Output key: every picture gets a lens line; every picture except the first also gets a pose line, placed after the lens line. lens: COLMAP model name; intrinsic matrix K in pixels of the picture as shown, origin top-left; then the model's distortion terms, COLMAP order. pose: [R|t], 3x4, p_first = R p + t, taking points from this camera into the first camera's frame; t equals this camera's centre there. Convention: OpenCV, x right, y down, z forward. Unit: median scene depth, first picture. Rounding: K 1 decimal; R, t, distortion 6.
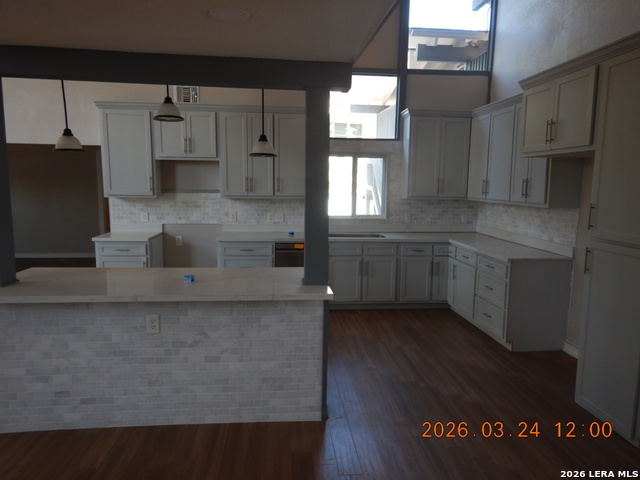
lens RADIAL K [[458.6, 0, 320.8], [0, 458.6, 238.5], [0, 0, 1]] dist [0.010941, 0.009400]
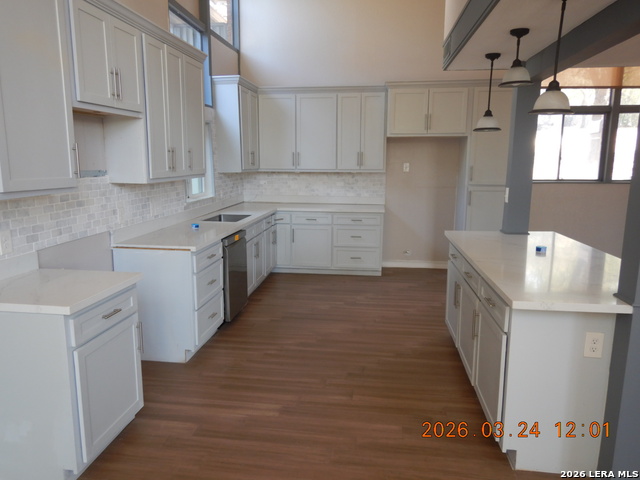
lens RADIAL K [[458.6, 0, 320.7], [0, 458.6, 238.7], [0, 0, 1]] dist [0.010941, 0.009400]
pose [[0.227826, -0.180342, 0.956855, -0.845793], [0.119890, 0.980416, 0.156237, -0.095576], [-0.966293, 0.079122, 0.244986, 0.736760]]
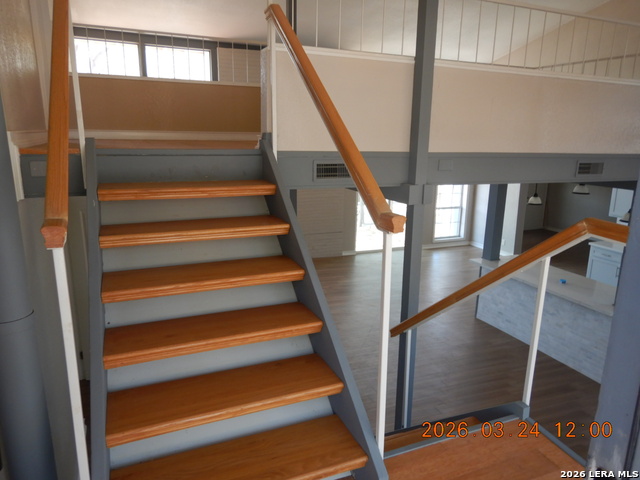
lens RADIAL K [[458.6, 0, 319.8], [0, 458.6, 240.1], [0, 0, 1]] dist [0.010941, 0.009400]
pose [[0.294738, 0.209781, -0.932267, 1.161092], [-0.135254, 0.974941, 0.176623, -0.279816], [0.945958, 0.074035, 0.315726, -0.552322]]
